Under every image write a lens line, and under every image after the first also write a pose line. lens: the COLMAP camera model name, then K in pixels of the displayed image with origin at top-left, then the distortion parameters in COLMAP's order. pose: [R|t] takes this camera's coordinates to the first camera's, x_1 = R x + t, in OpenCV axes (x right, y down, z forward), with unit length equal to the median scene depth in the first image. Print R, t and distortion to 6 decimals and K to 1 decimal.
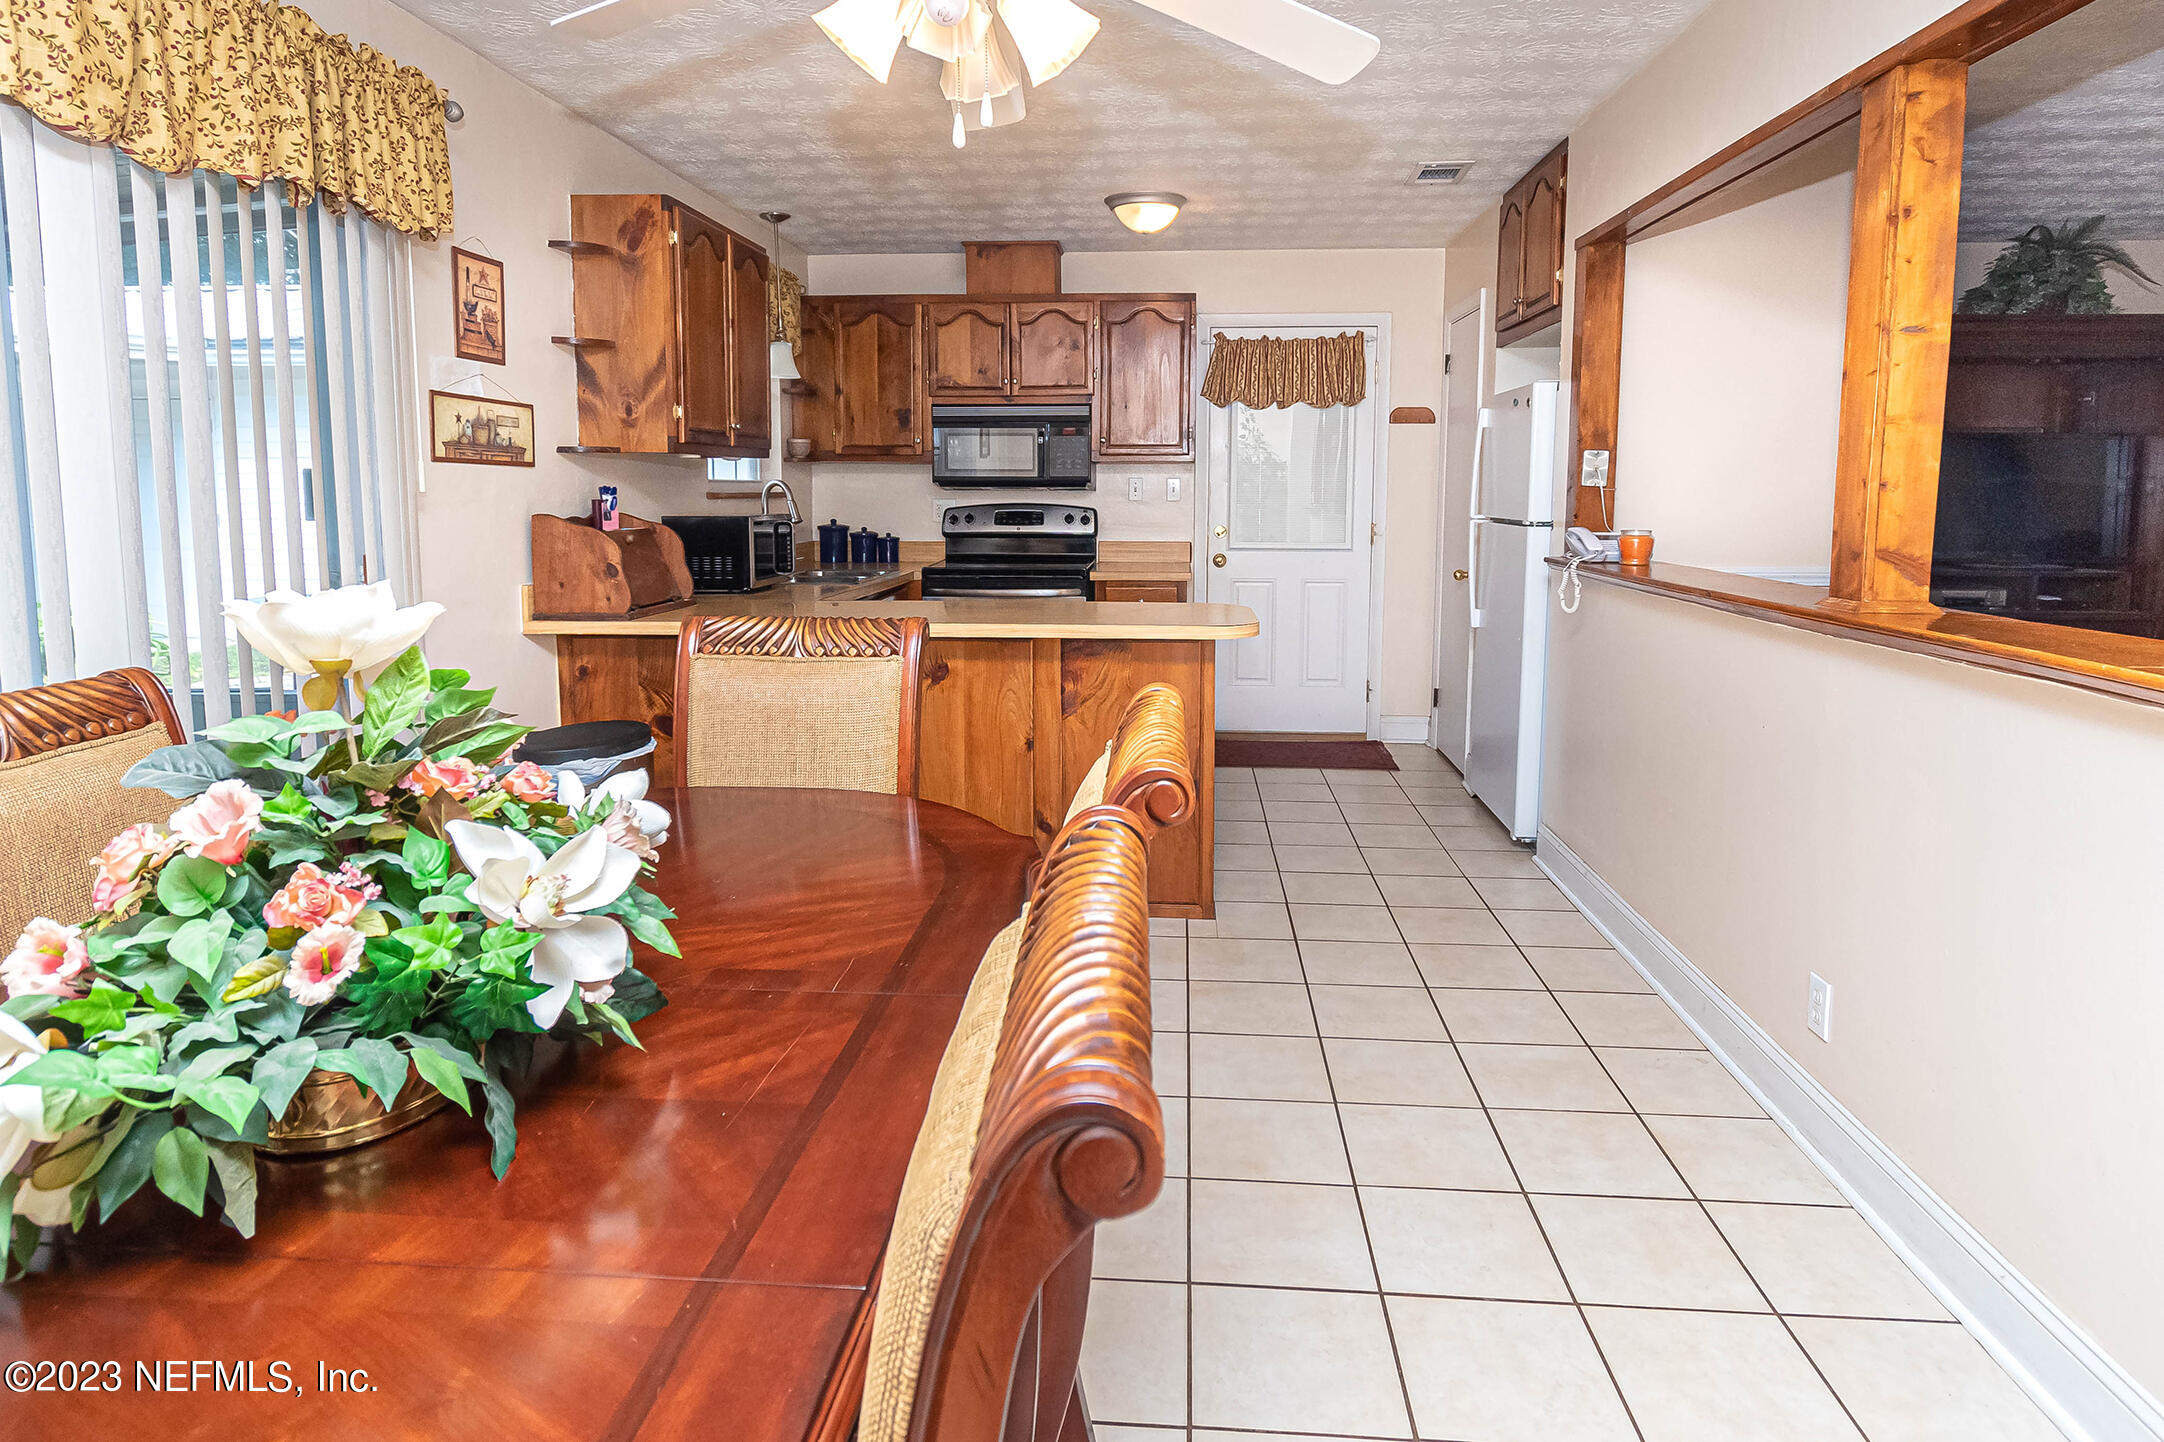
lens RADIAL K [[1215.2, 0, 1084.5], [0, 1215.2, 610.8], [0, 0, 1]] dist [0.013078, -0.006825]
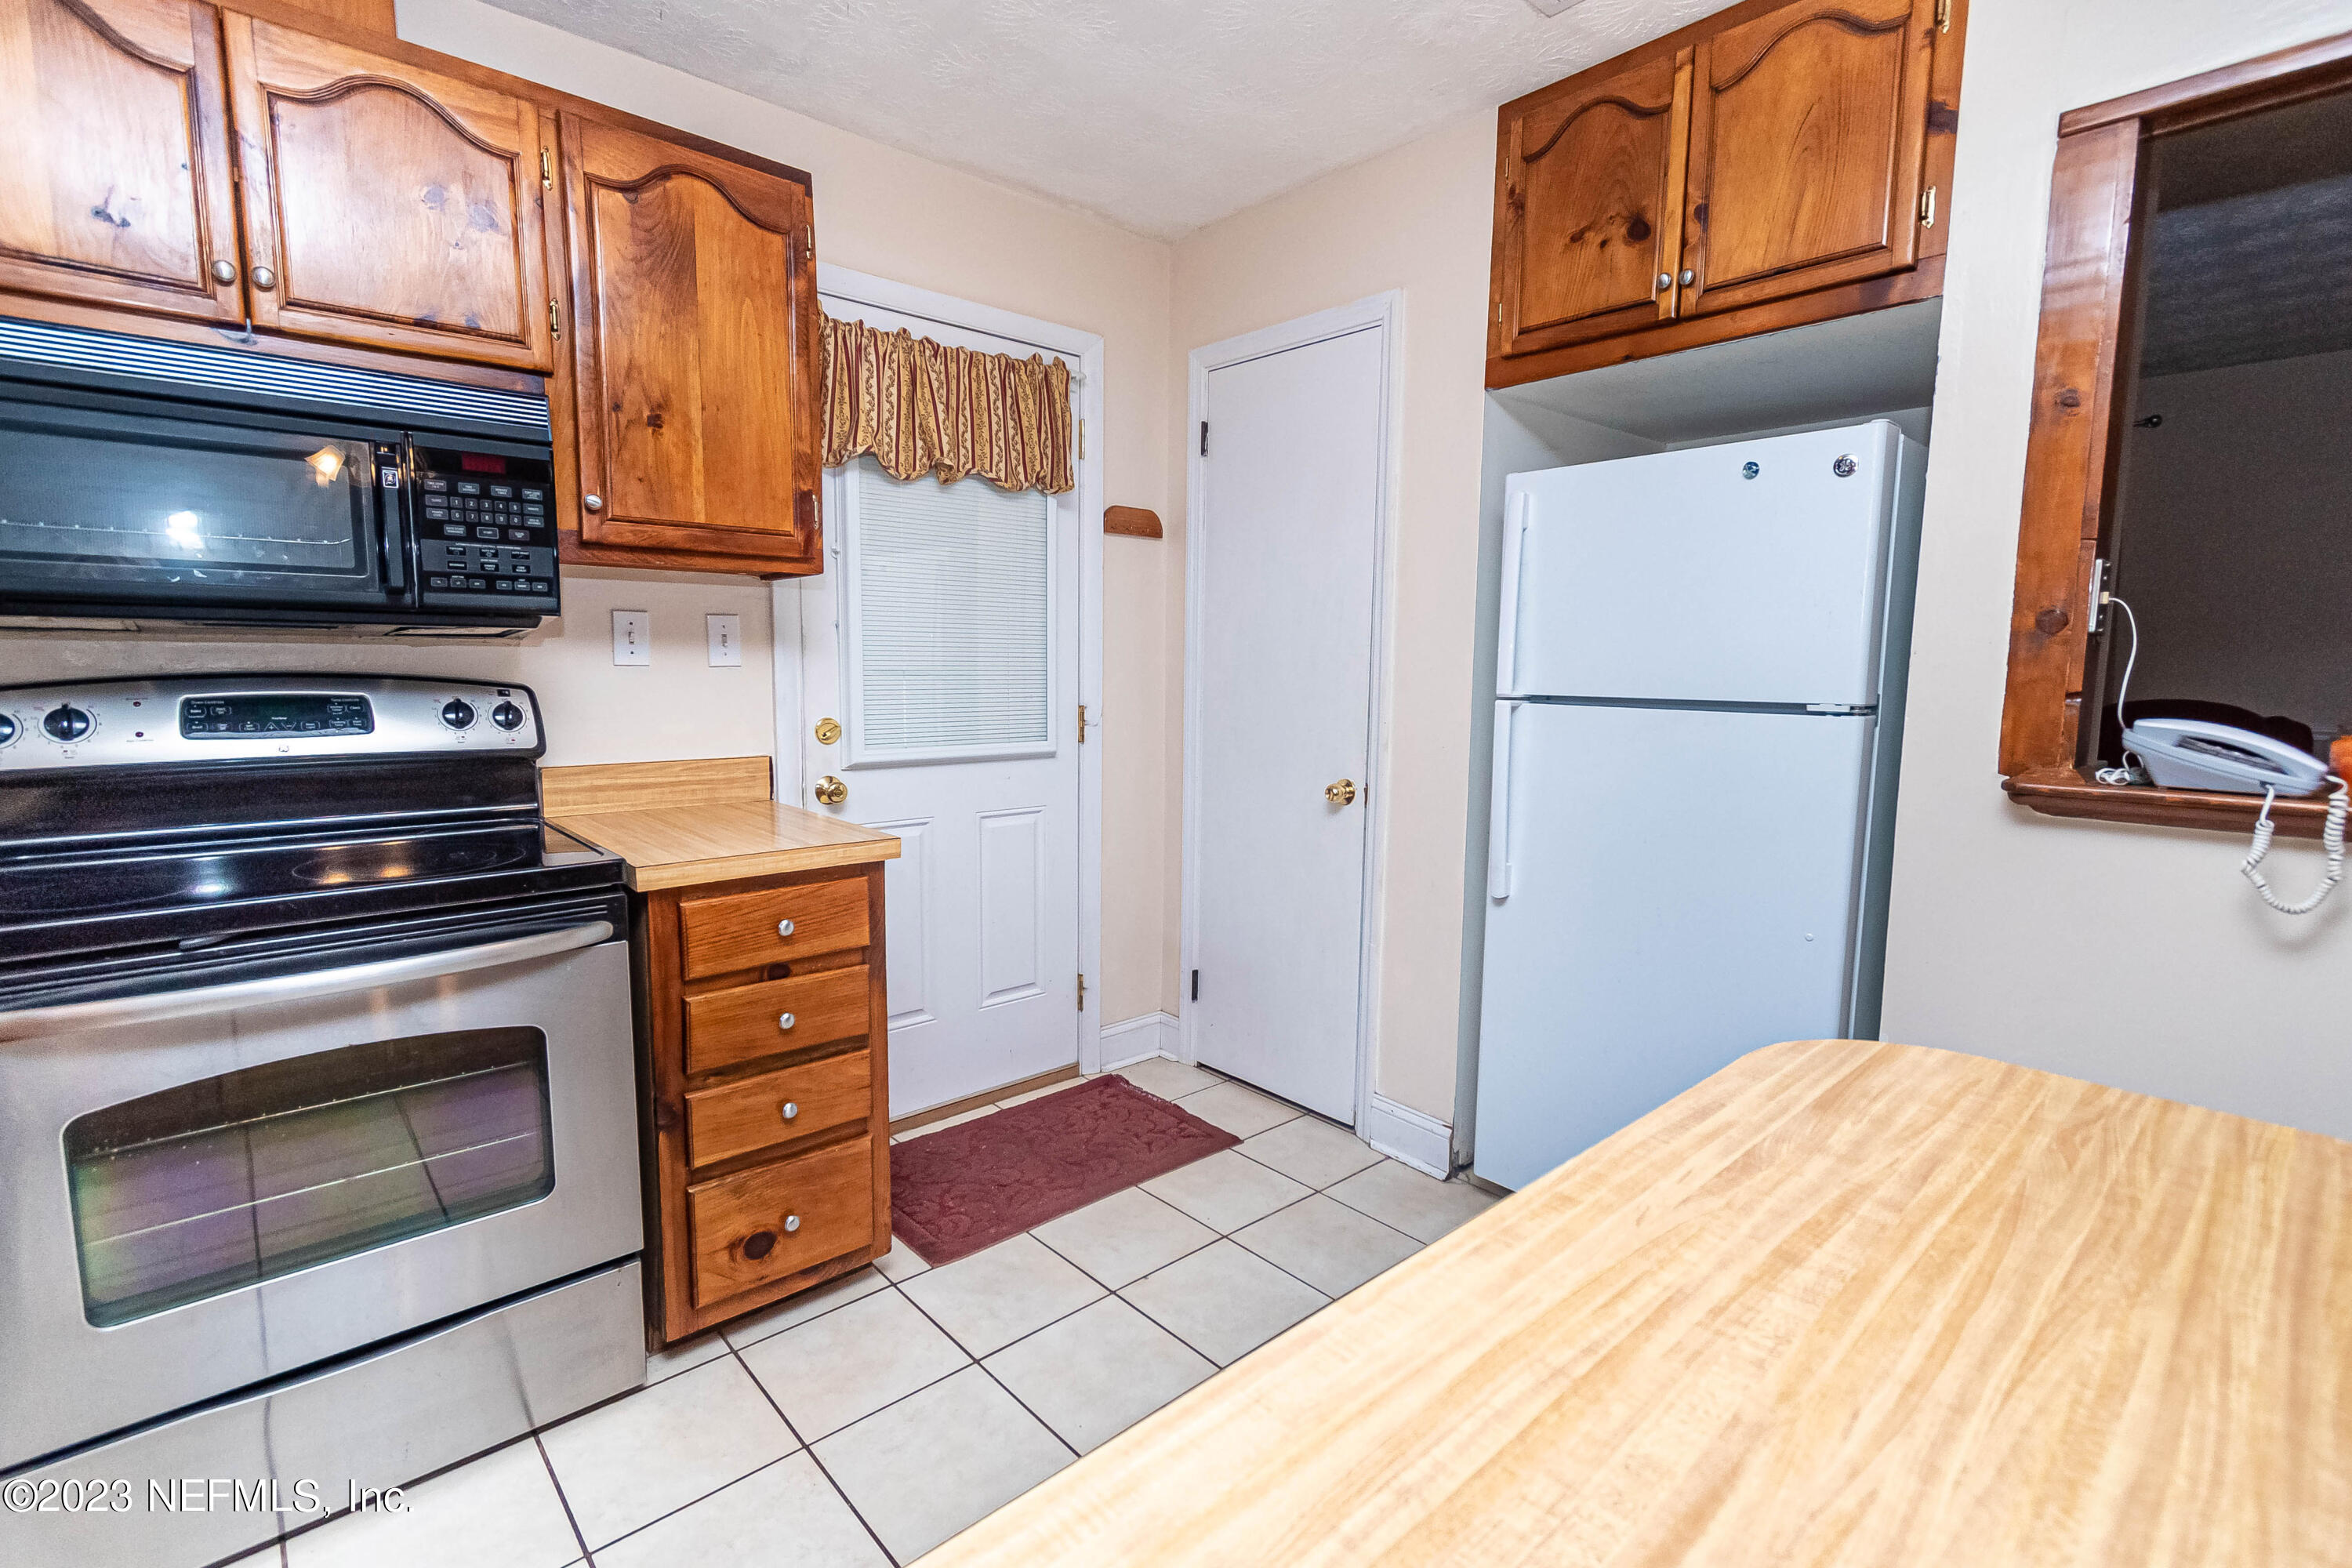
lens RADIAL K [[1073.9, 0, 1177.0], [0, 1073.9, 783.8], [0, 0, 1]] dist [0.007333, -0.003377]
pose [[0.691545, -0.077329, 0.718183, -0.108485], [0.065024, 0.996881, 0.044724, -0.059796], [-0.719401, 0.015771, 0.694416, 0.669198]]
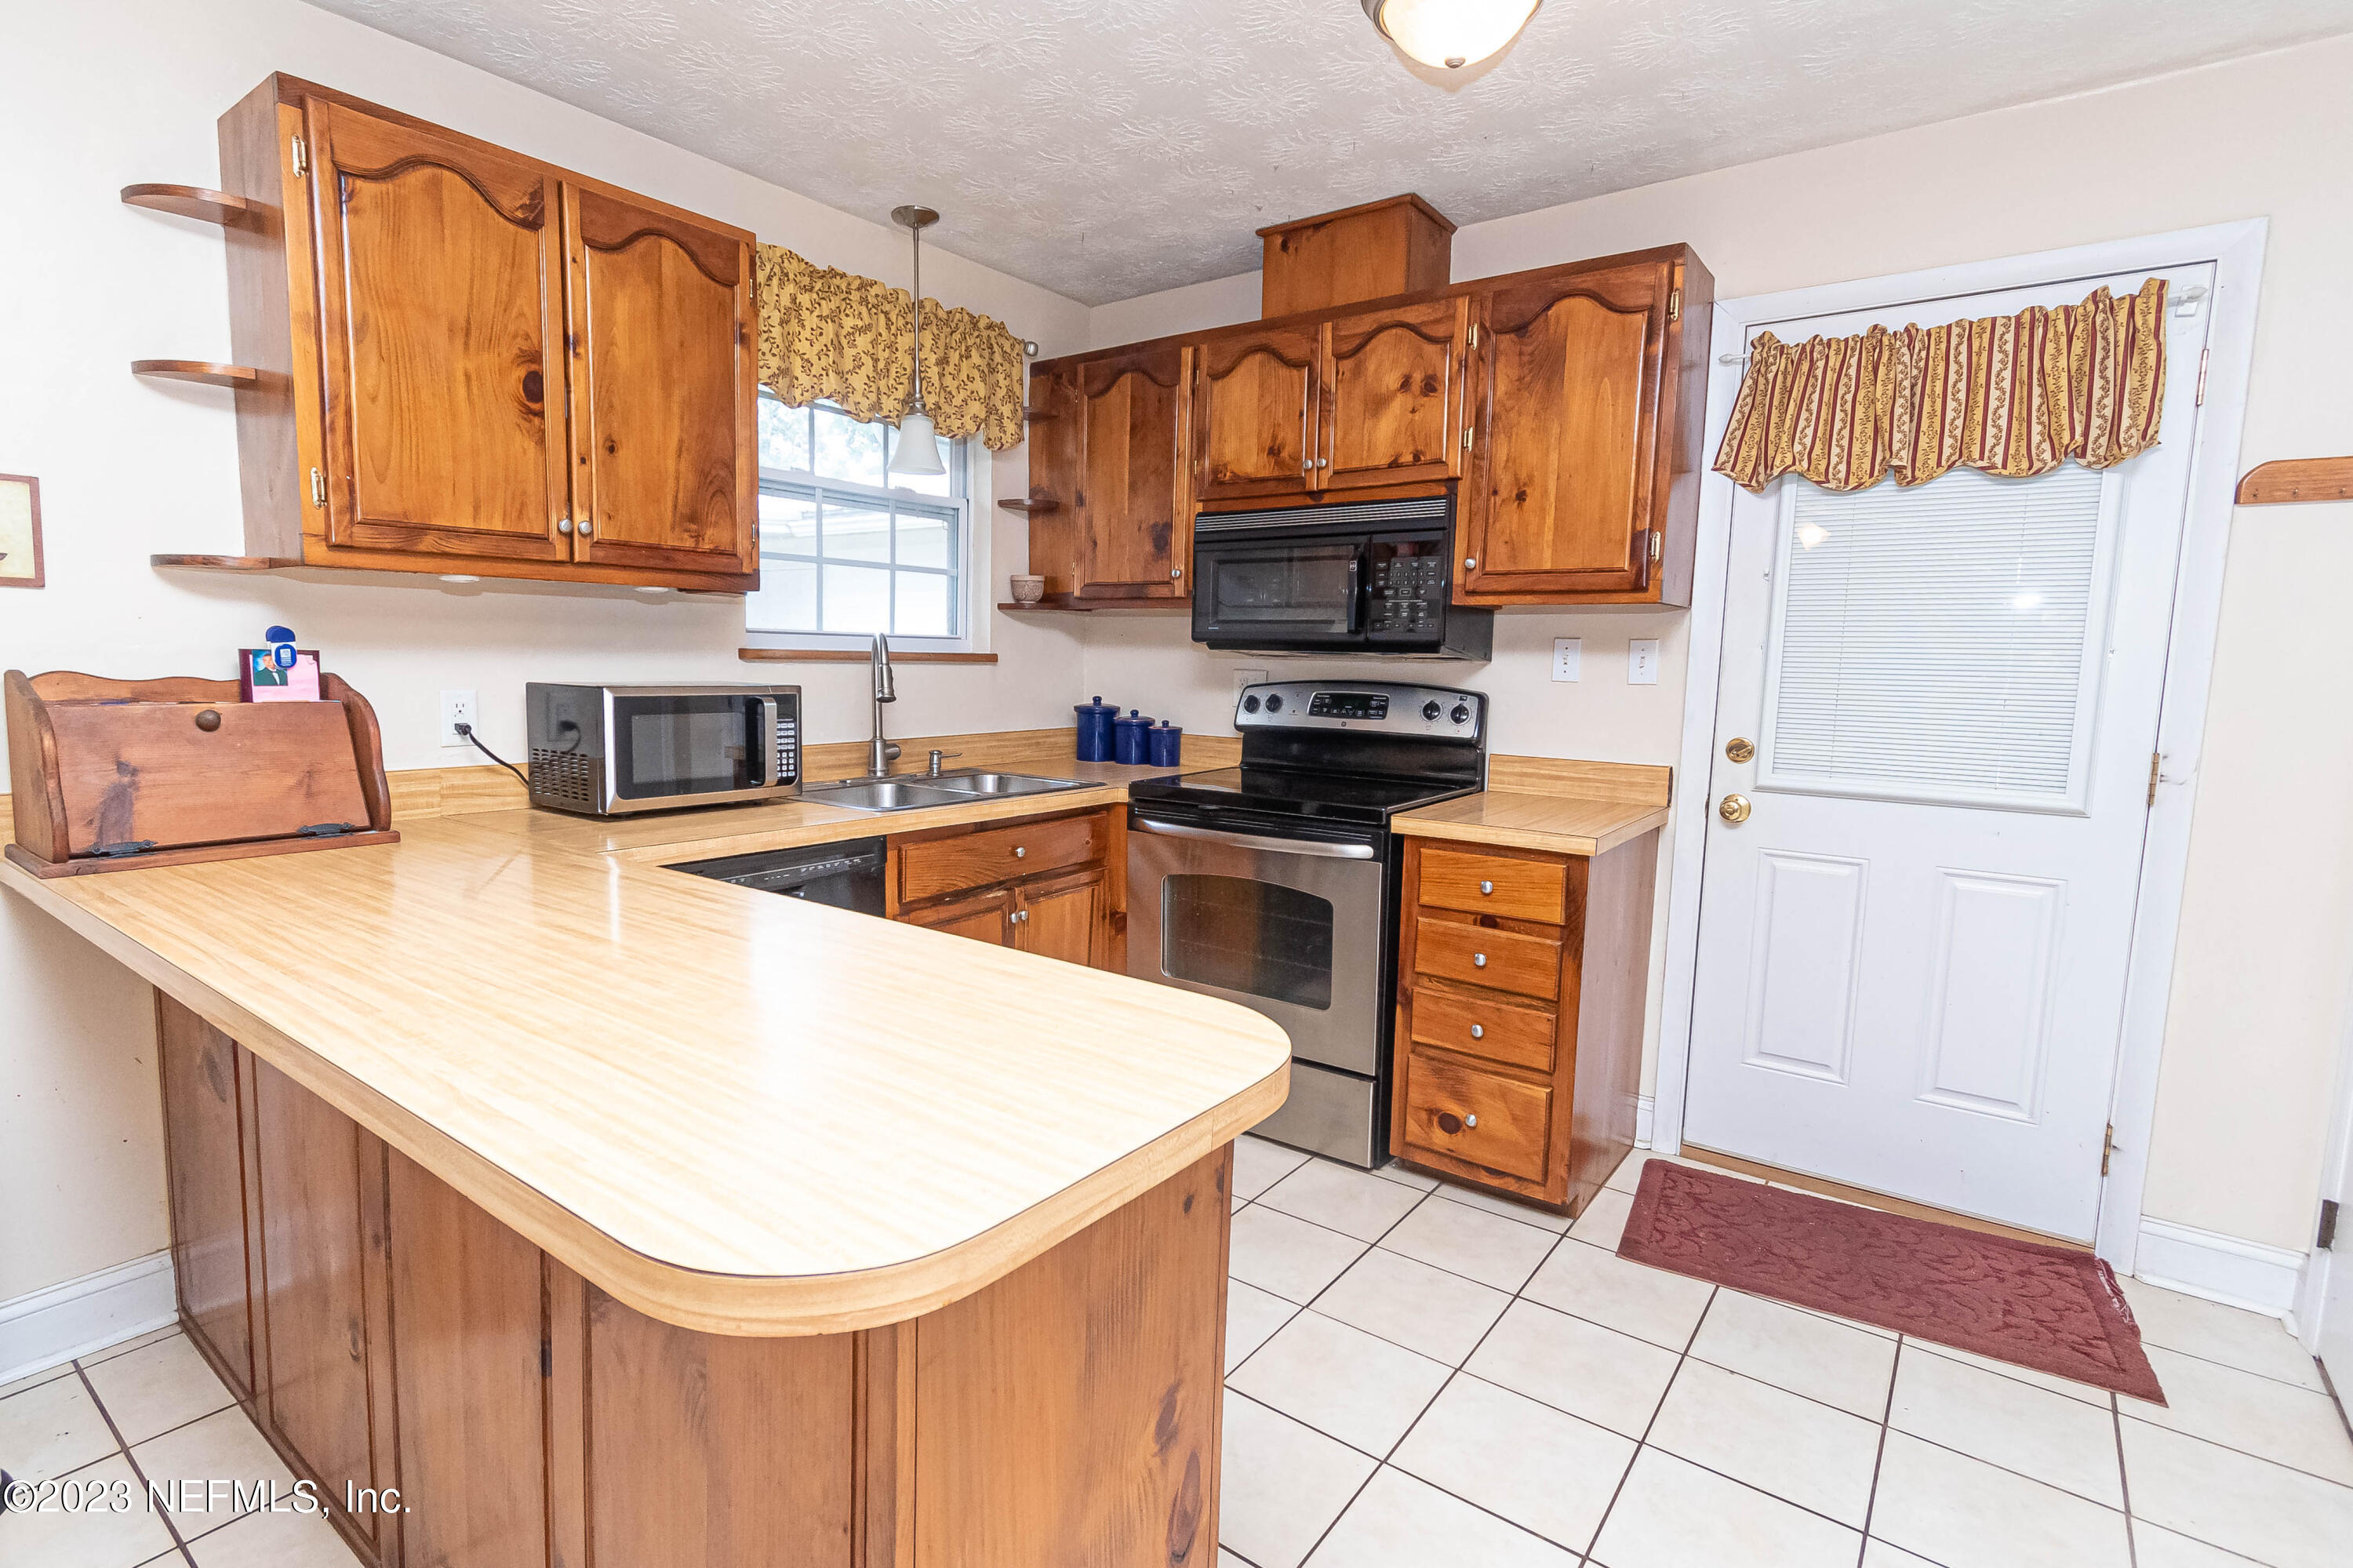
lens RADIAL K [[1137.7, 0, 1114.8], [0, 1137.7, 787.0], [0, 0, 1]] dist [0.002067, -0.000449]
pose [[0.833466, 0.079543, -0.546815, 0.169041], [-0.074871, 0.996715, 0.030868, -0.050313], [0.547475, 0.015213, 0.836684, 0.528836]]
